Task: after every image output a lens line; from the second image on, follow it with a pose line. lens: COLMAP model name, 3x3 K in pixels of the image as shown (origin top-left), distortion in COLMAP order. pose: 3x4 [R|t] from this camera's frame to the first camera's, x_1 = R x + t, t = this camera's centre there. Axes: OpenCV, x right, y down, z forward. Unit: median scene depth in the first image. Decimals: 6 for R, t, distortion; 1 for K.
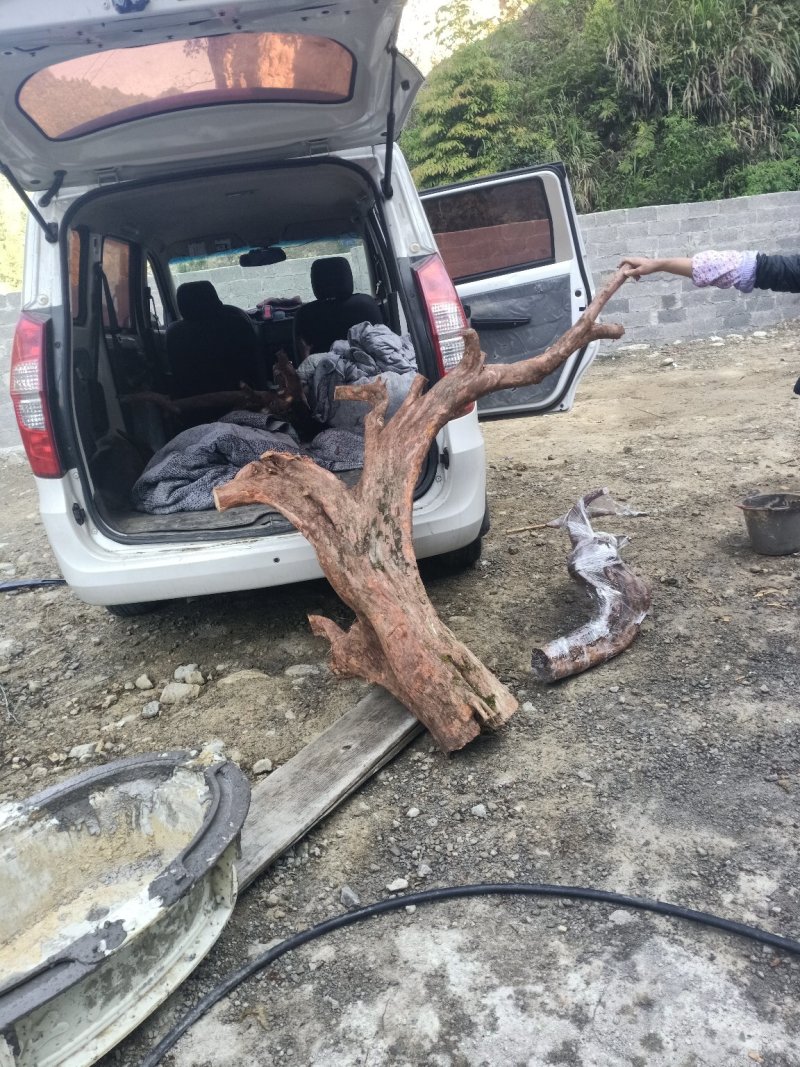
lens RADIAL K [[840.6, 0, 419.9], [0, 840.6, 532.3], [0, 0, 1]] dist [0.049071, -0.095716]
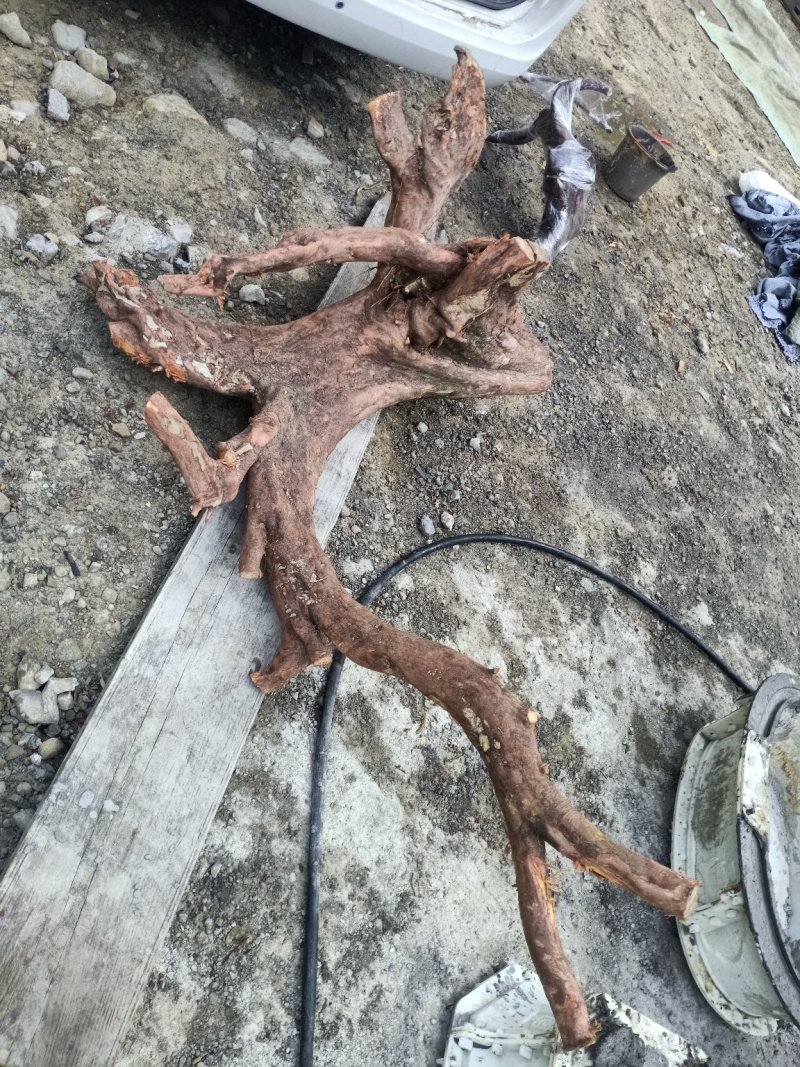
lens RADIAL K [[840.6, 0, 400.1], [0, 840.6, 524.2], [0, 0, 1]] dist [0.049071, -0.095716]
pose [[0.723426, 0.149544, 0.674011, -0.663321], [-0.560589, 0.697070, 0.447028, -0.008314], [-0.402983, -0.701235, 0.588111, 0.356485]]
